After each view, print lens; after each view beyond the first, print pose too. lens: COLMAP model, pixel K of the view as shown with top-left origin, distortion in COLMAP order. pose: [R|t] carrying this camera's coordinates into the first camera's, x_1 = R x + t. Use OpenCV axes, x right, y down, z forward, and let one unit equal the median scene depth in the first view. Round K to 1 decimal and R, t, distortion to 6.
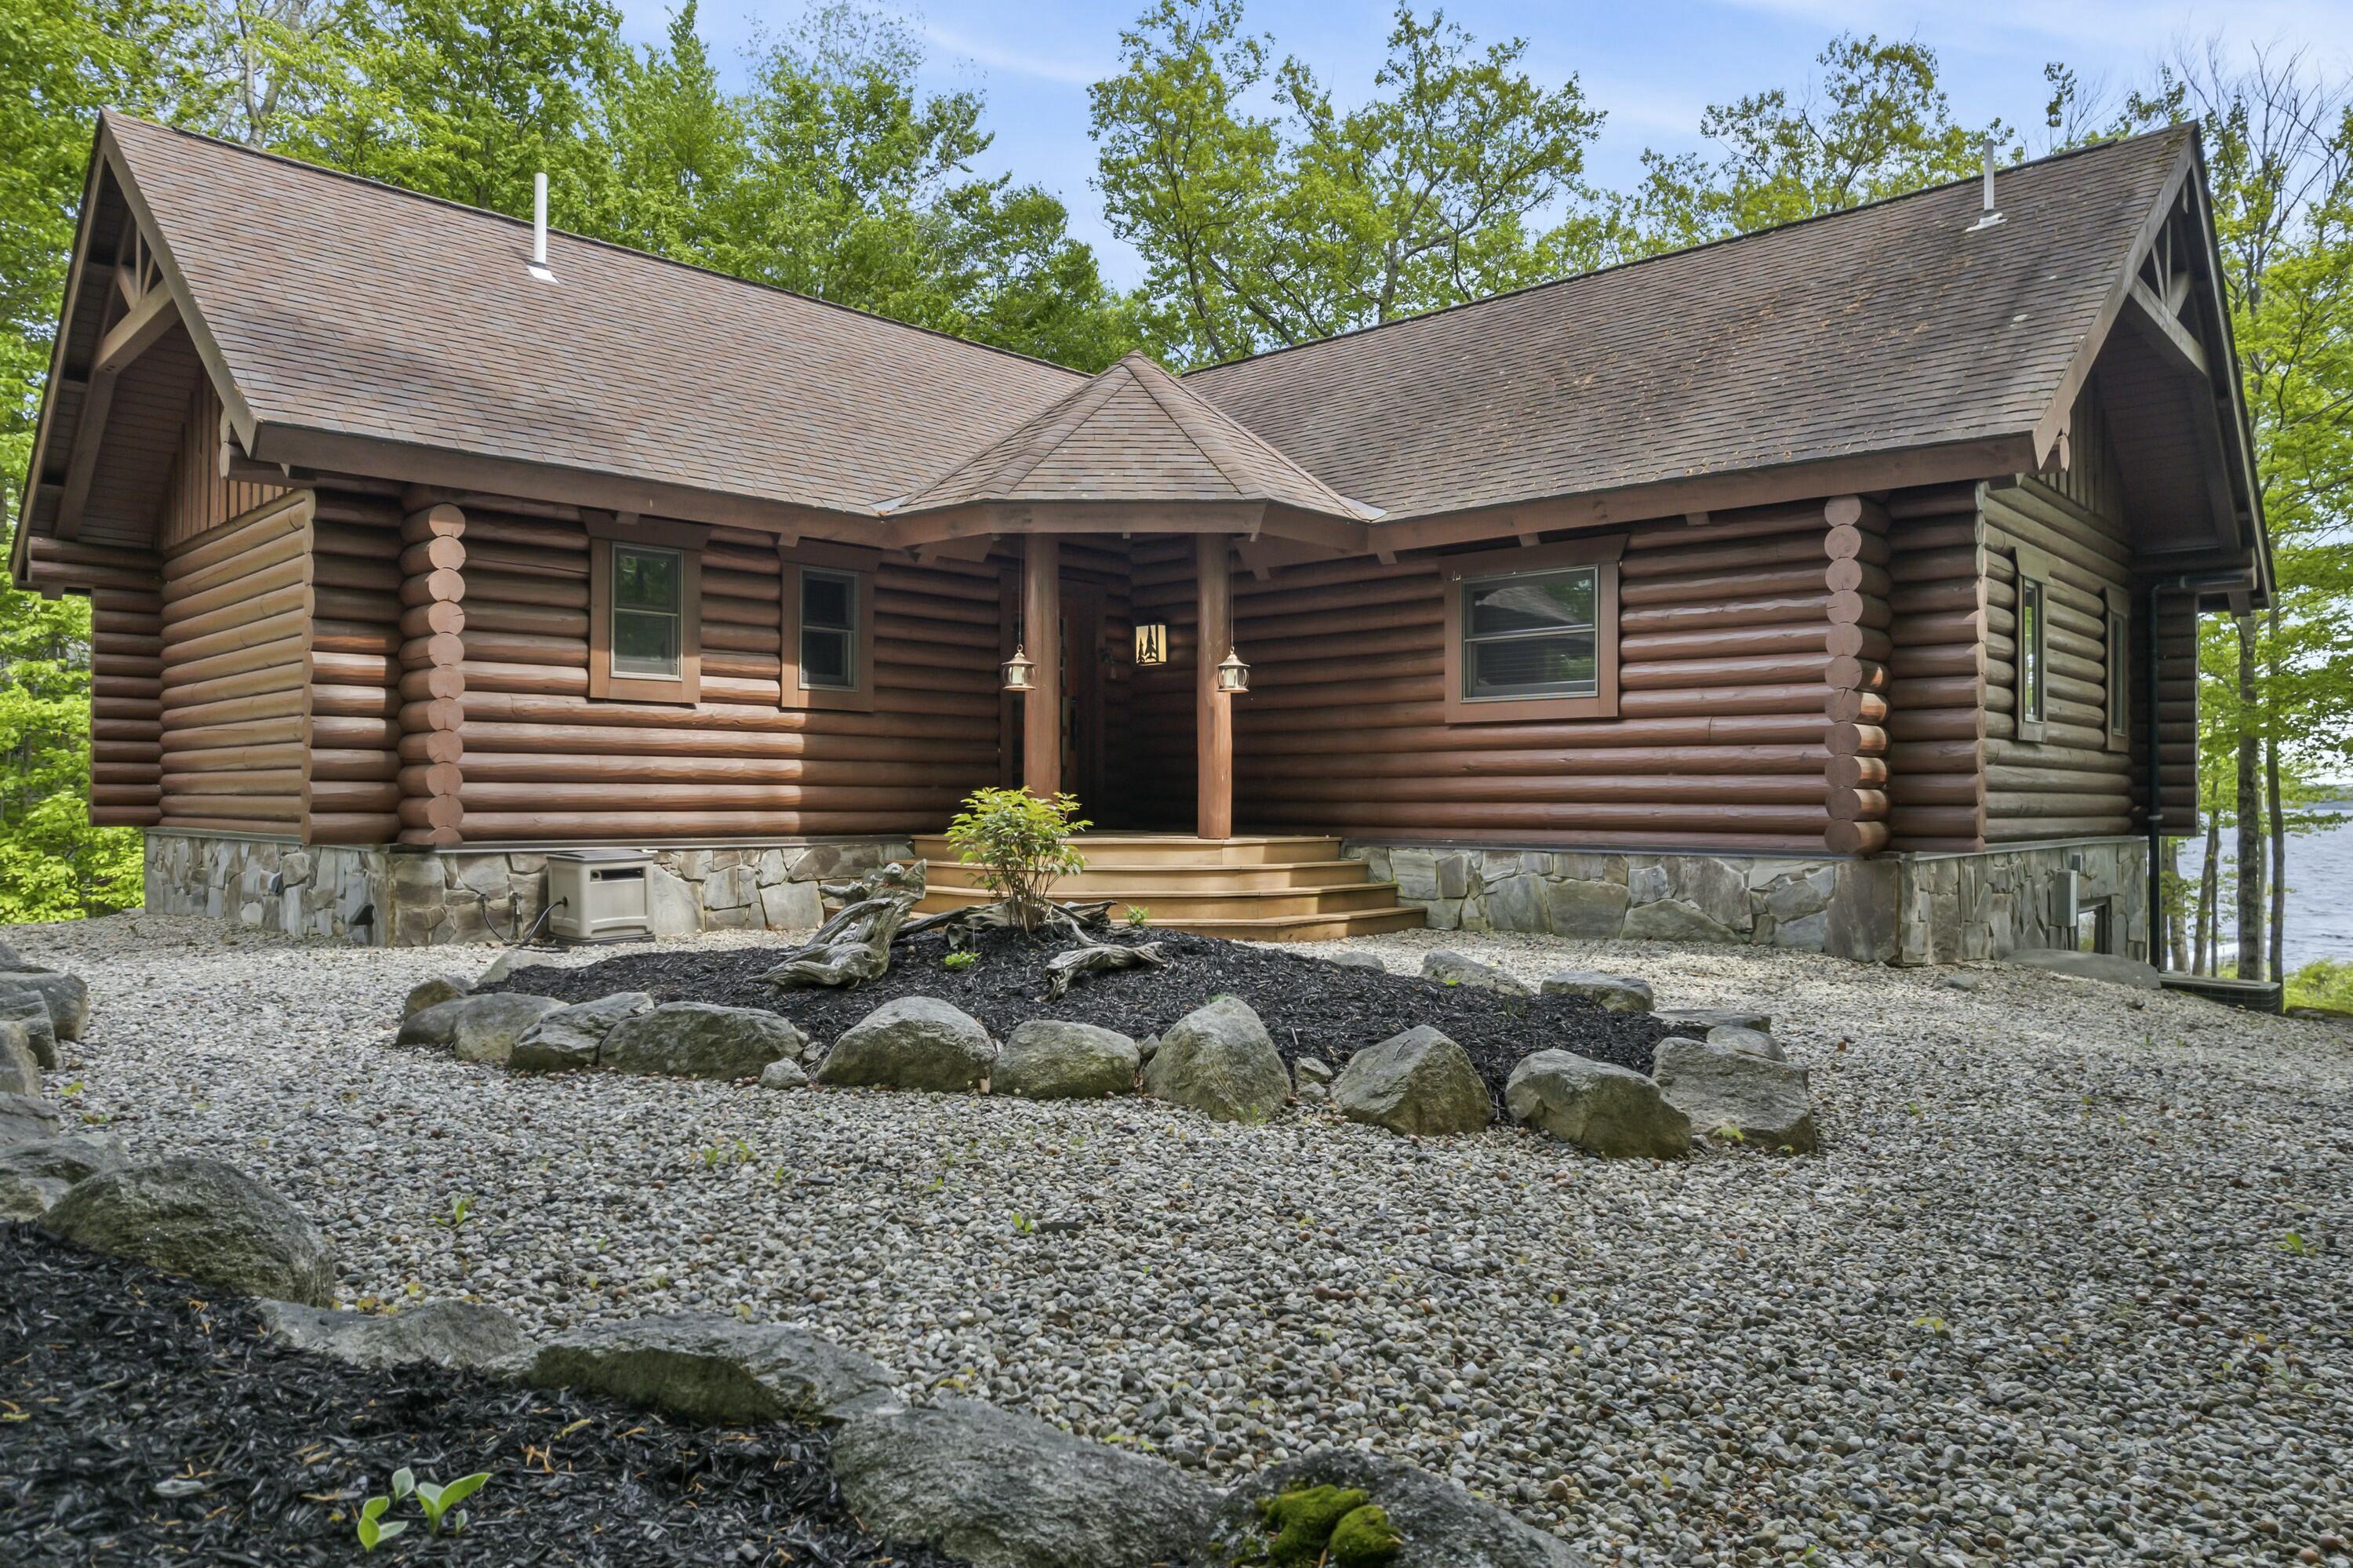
lens RADIAL K [[1532.7, 0, 1205.2], [0, 1532.7, 790.4], [0, 0, 1]] dist [-0.048430, 0.001322]
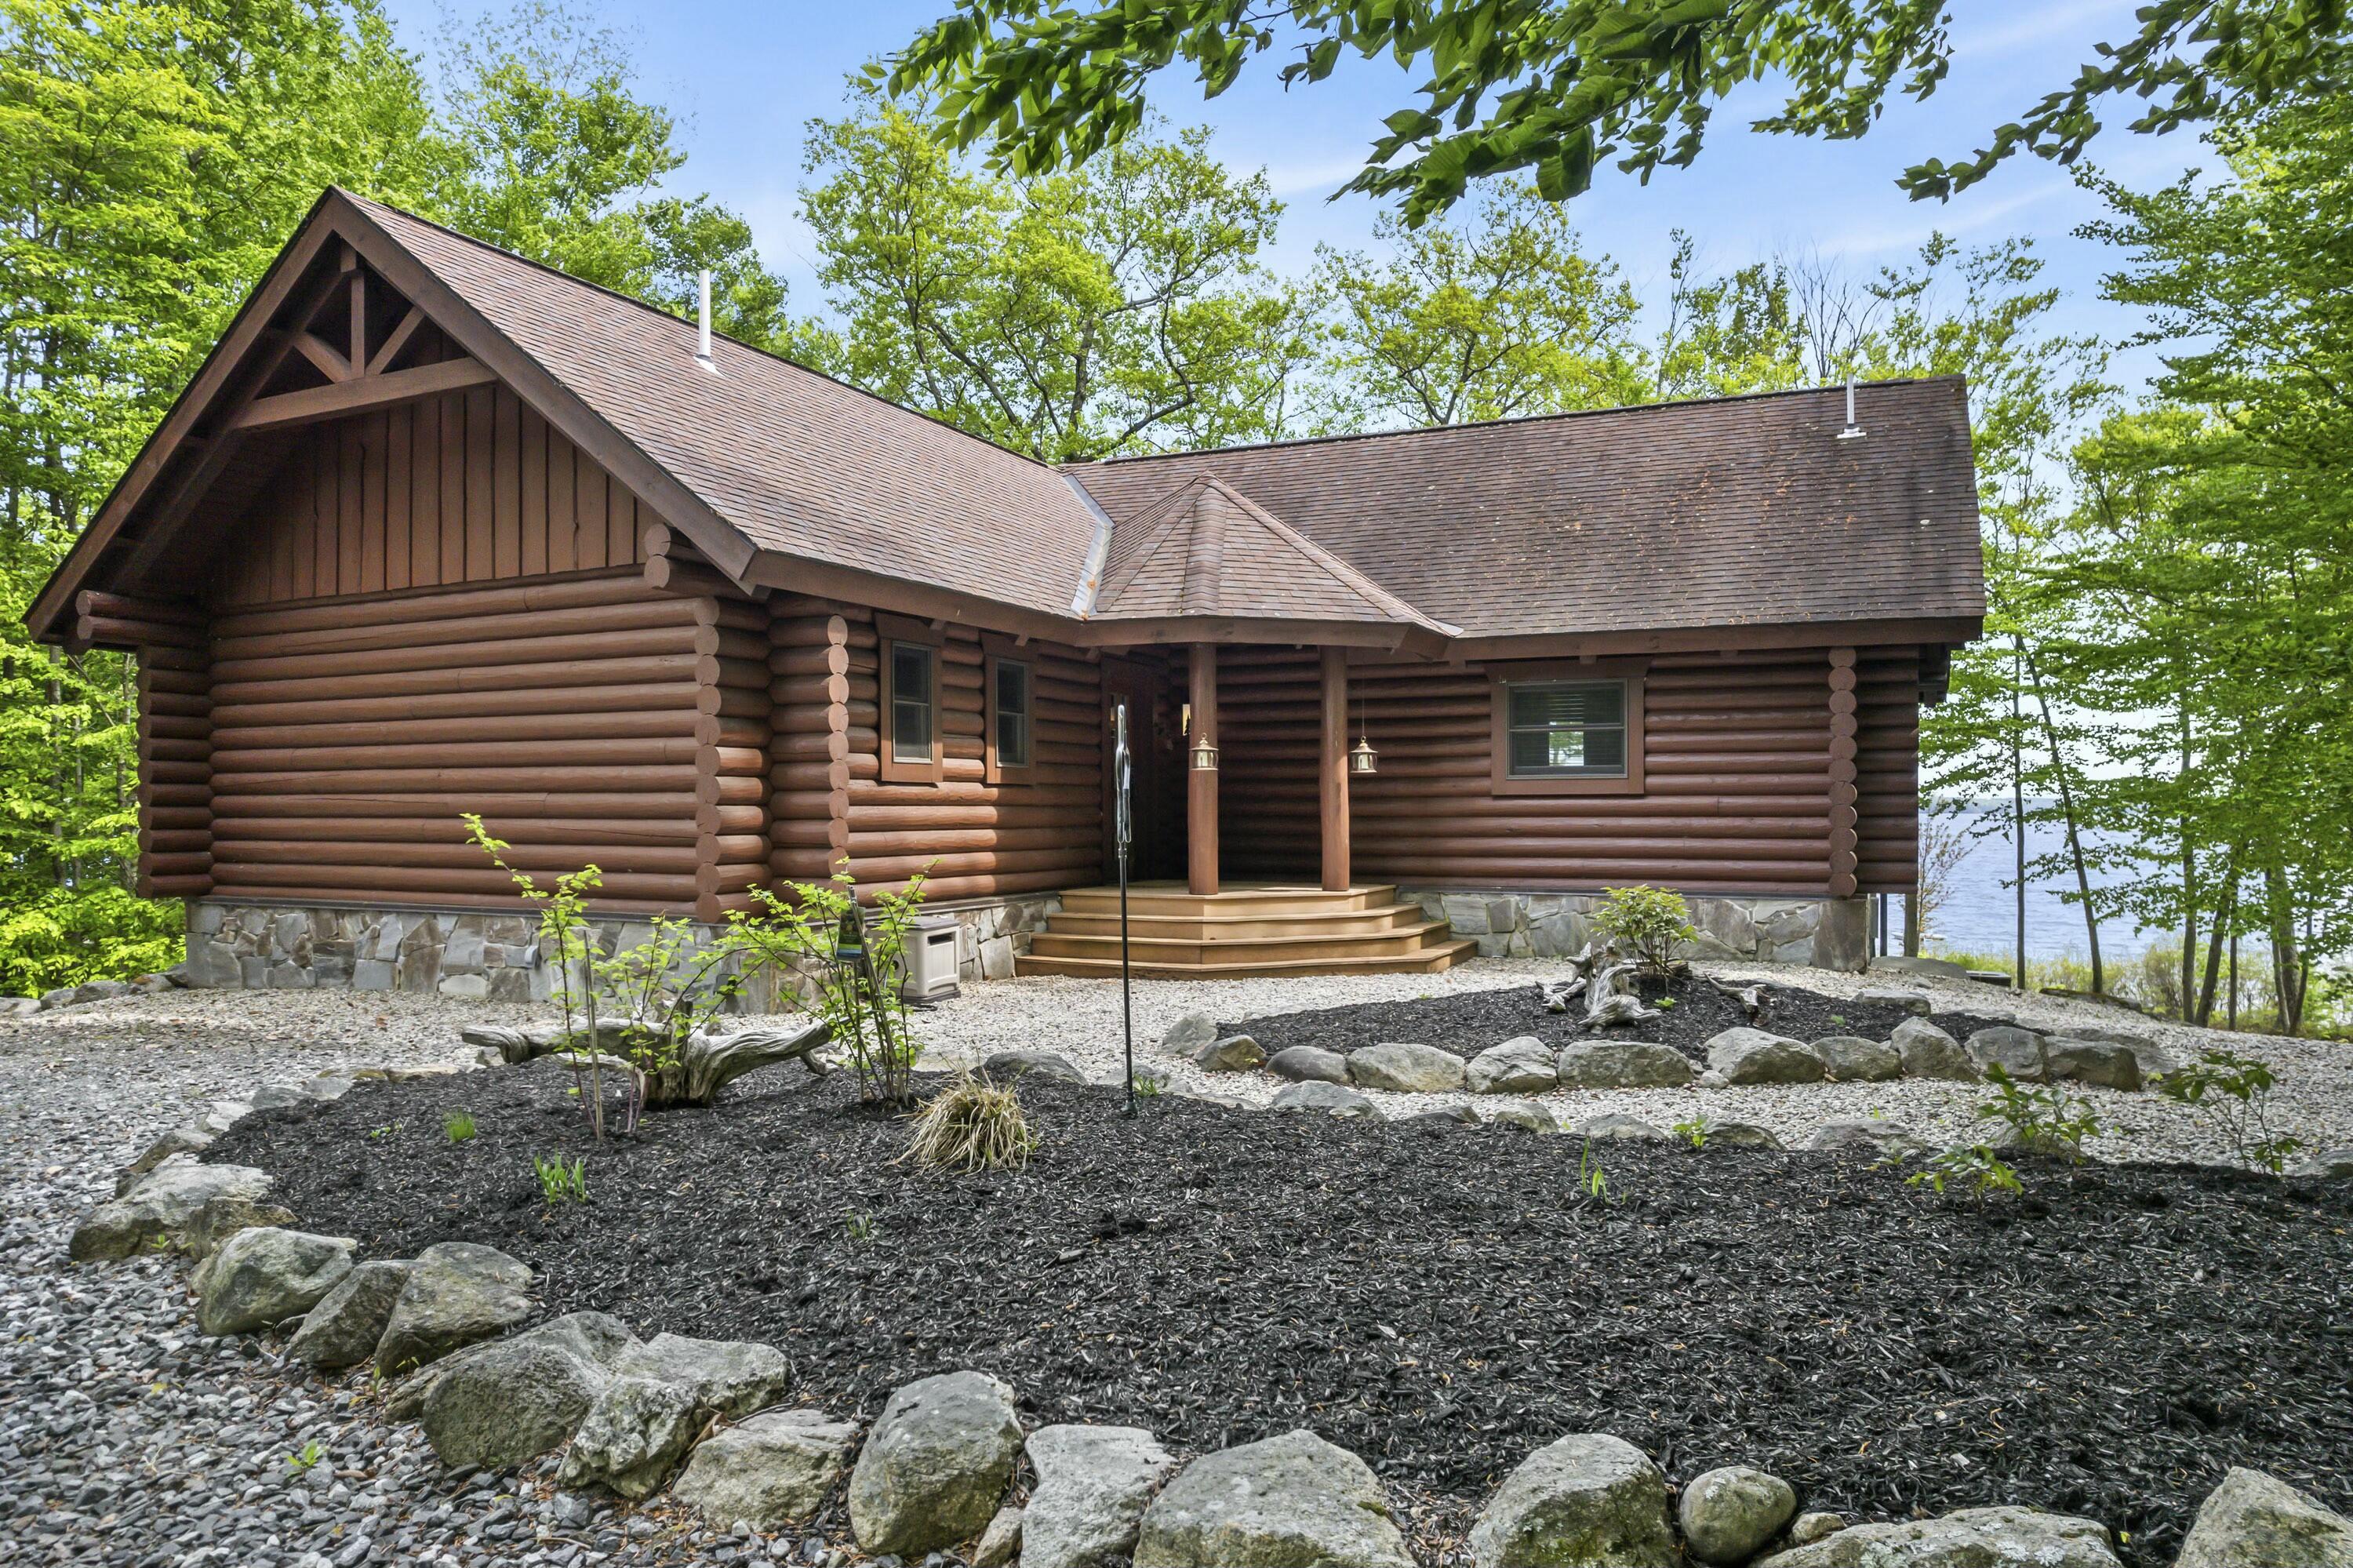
lens RADIAL K [[1542.7, 0, 1202.9], [0, 1542.7, 809.7], [0, 0, 1]] dist [-0.093740, 0.087418]
pose [[0.946962, -0.005895, 0.321292, -0.488094], [0.003457, 0.999961, 0.008158, -0.043542], [-0.321328, -0.006615, 0.946945, -0.131693]]
